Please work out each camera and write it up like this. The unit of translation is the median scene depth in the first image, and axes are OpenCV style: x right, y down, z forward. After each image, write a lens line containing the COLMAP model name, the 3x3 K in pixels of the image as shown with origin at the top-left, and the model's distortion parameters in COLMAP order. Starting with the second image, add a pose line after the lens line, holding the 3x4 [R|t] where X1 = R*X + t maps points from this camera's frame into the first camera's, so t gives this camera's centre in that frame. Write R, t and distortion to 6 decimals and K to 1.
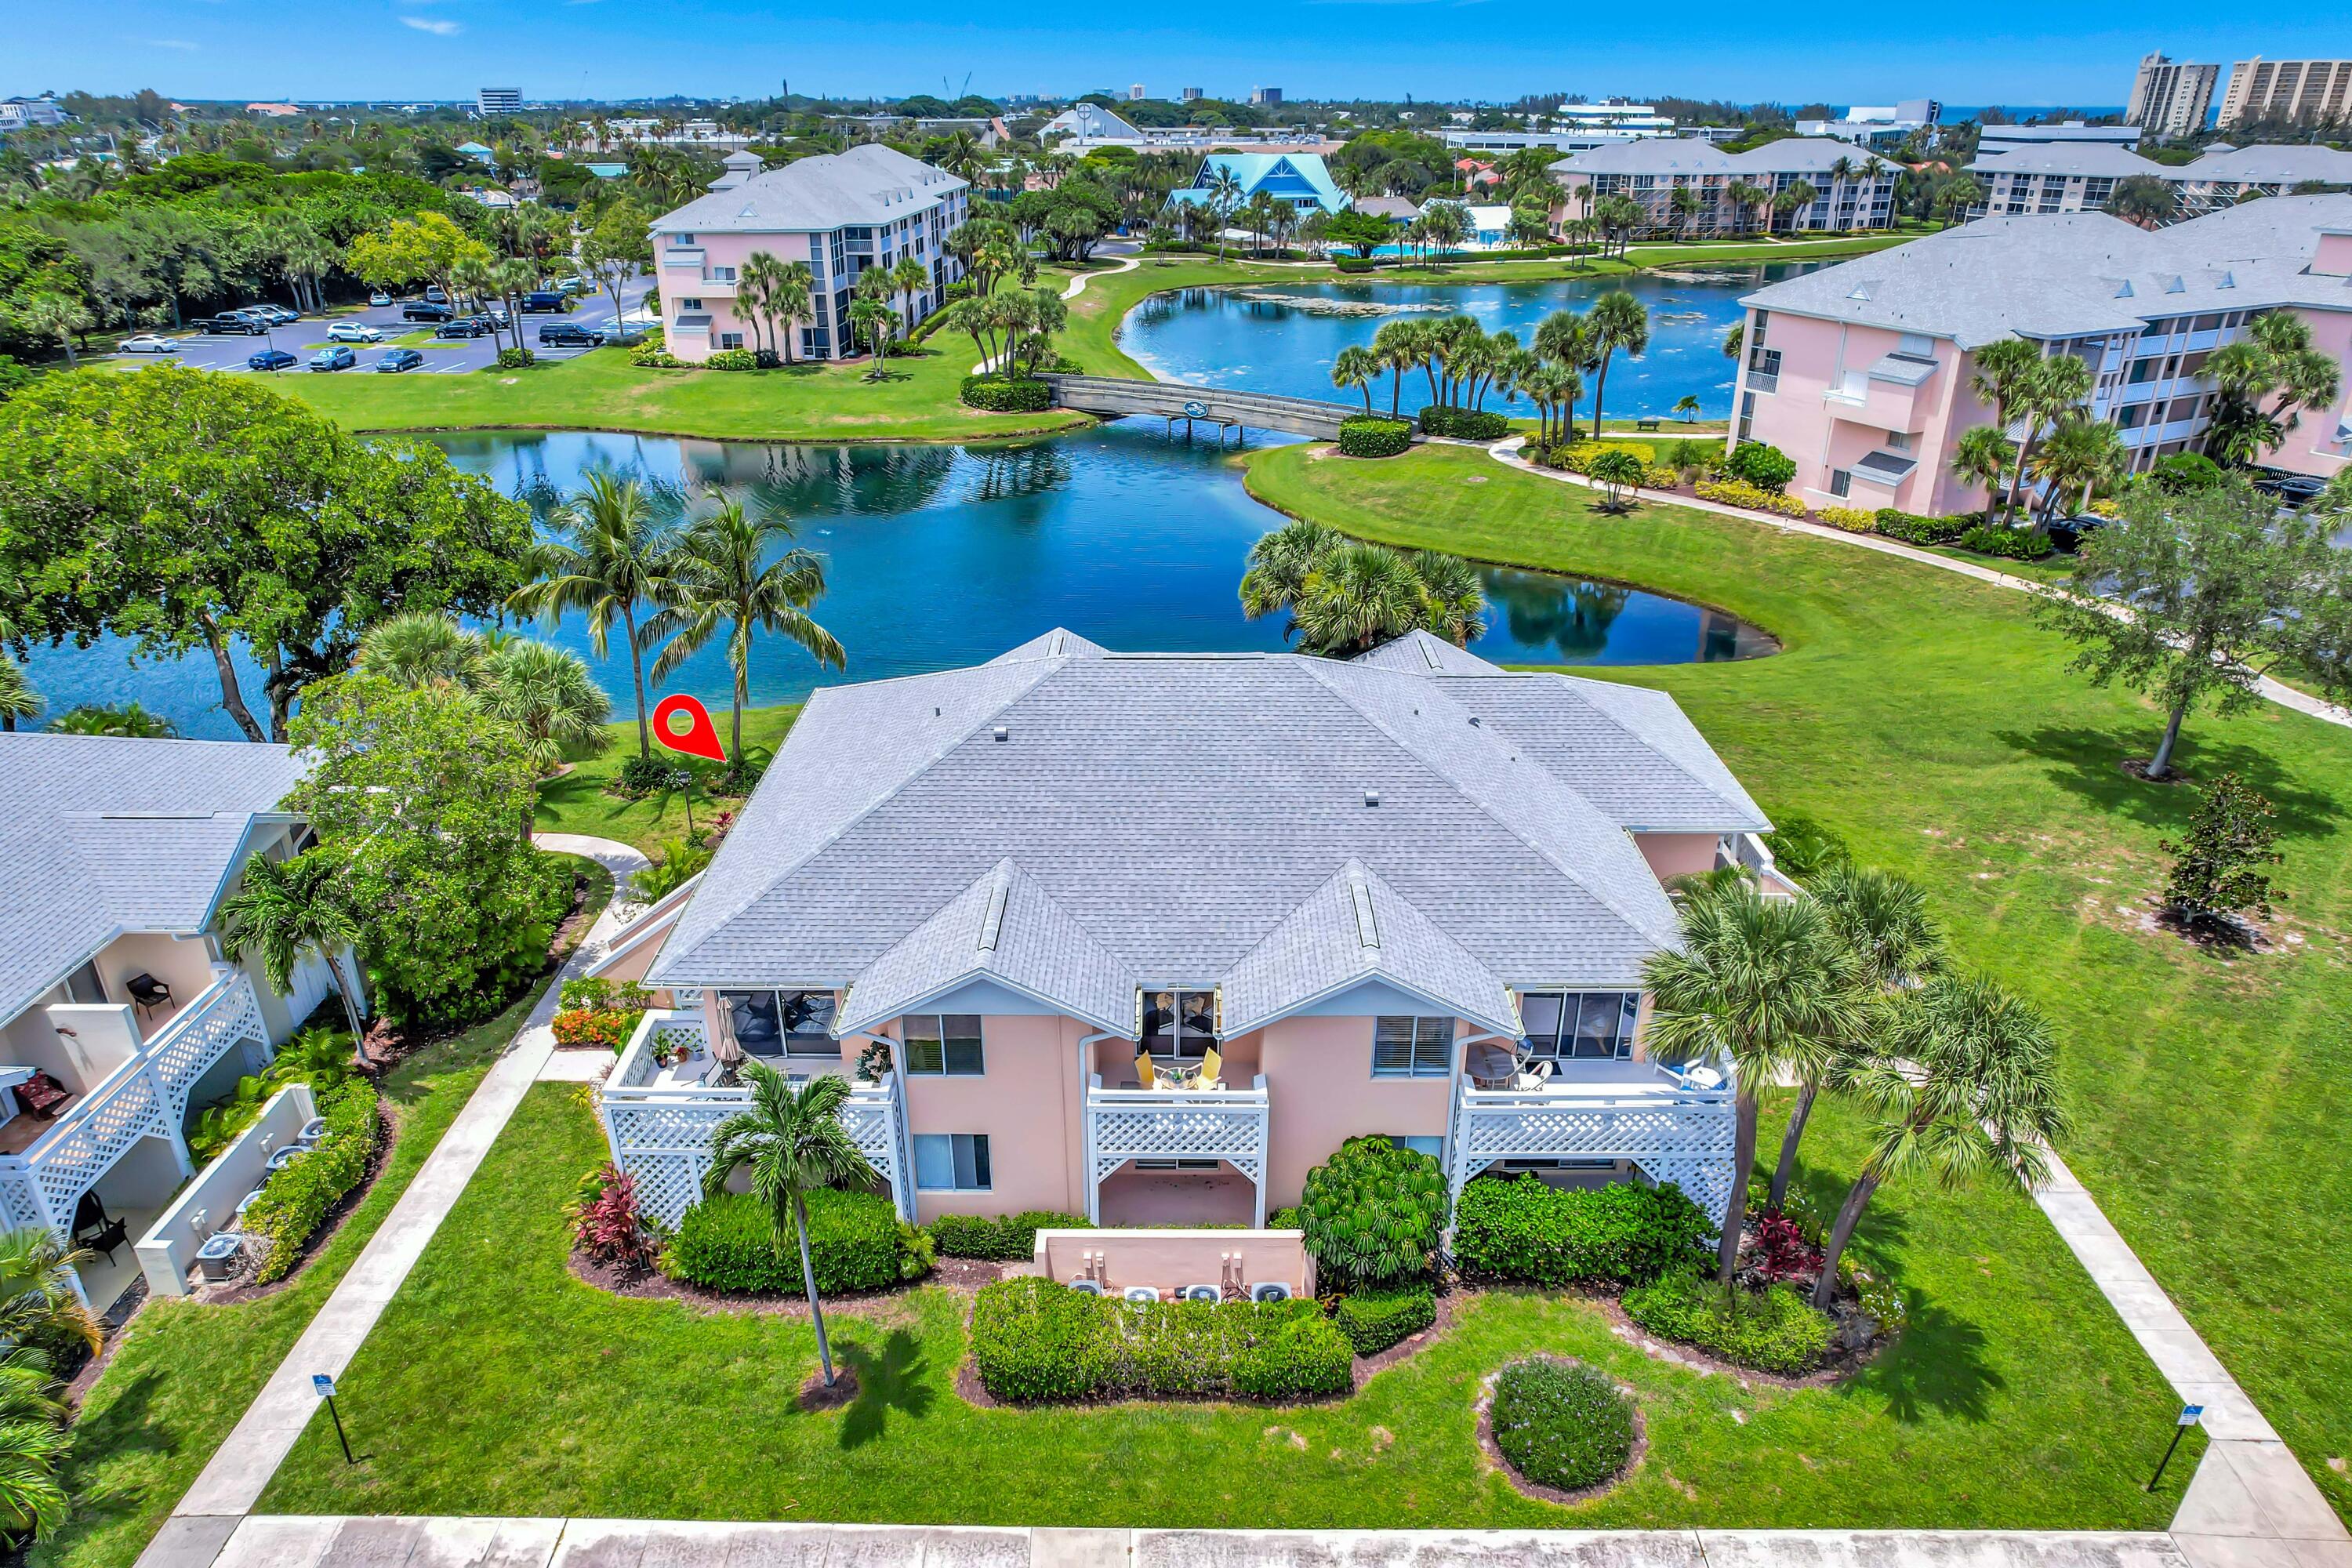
lens RADIAL K [[1511.6, 0, 1176.0], [0, 1511.6, 808.8], [0, 0, 1]] dist [-0.083101, 0.072440]
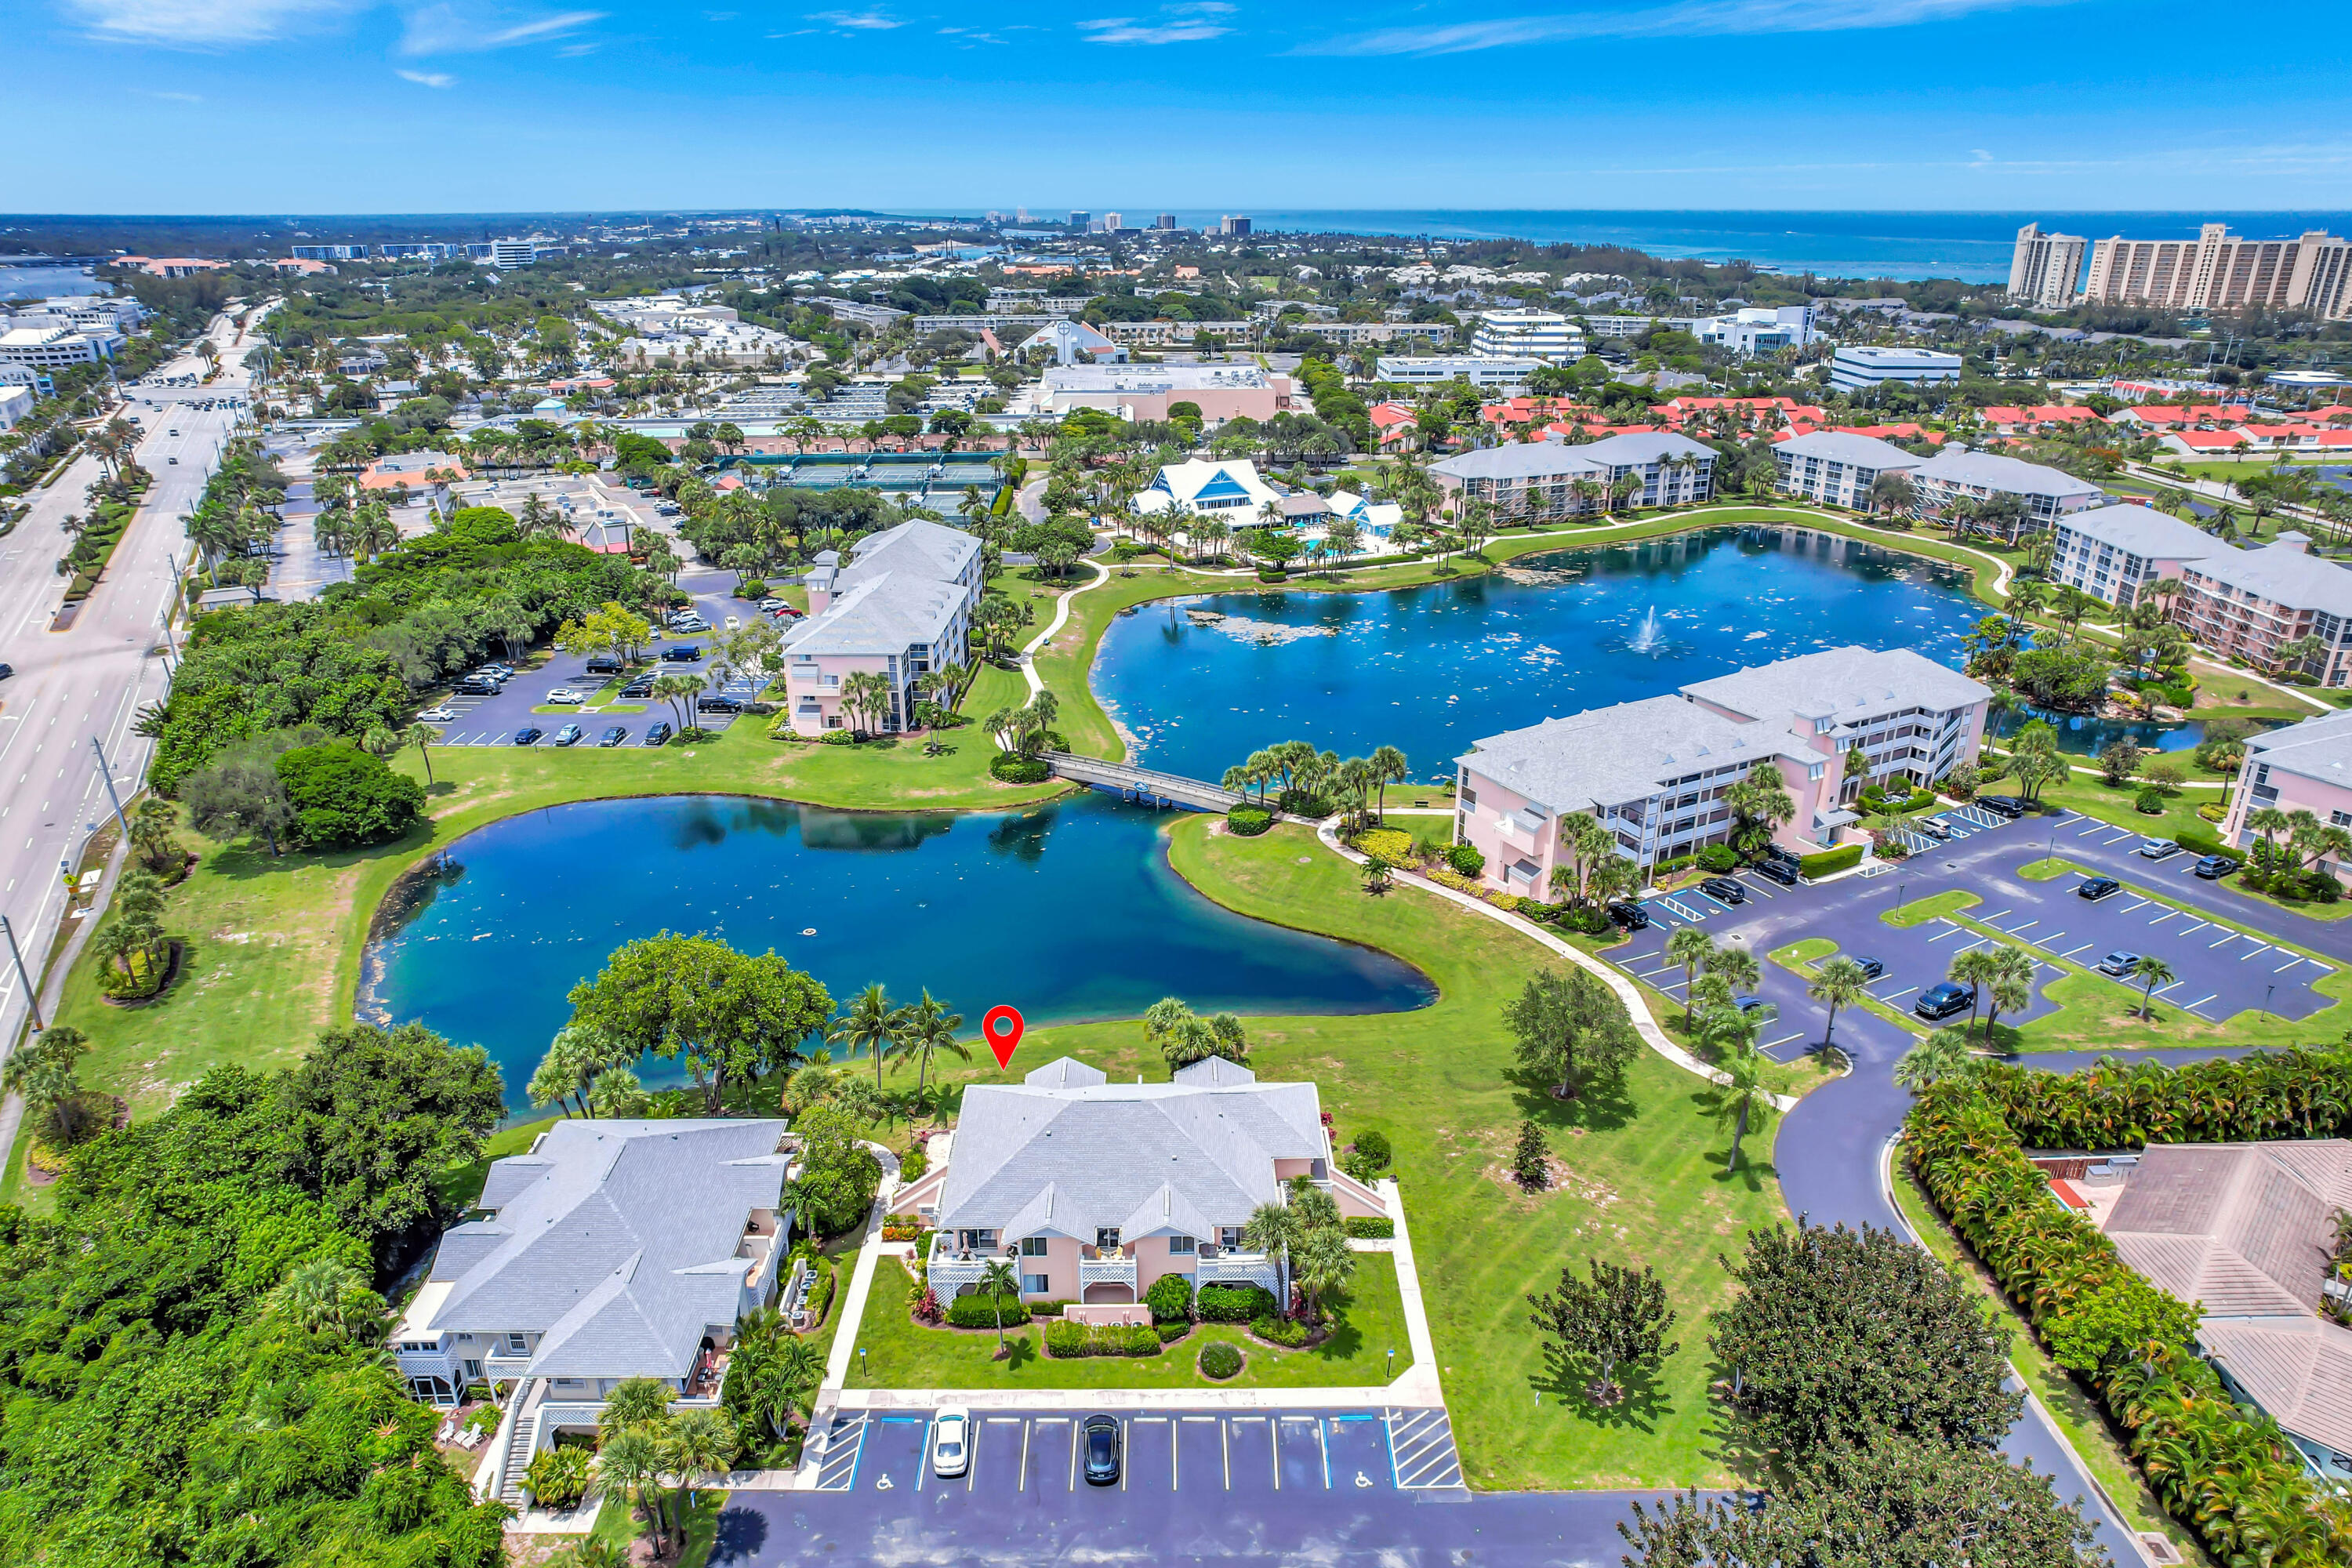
lens RADIAL K [[1511.6, 0, 1176.0], [0, 1511.6, 808.8], [0, 0, 1]] dist [-0.083101, 0.072440]
pose [[0.999874, -0.009965, 0.012360, 0.032014], [0.010670, 0.998239, -0.058351, -0.162022], [-0.011757, 0.058476, 0.998220, -0.622449]]
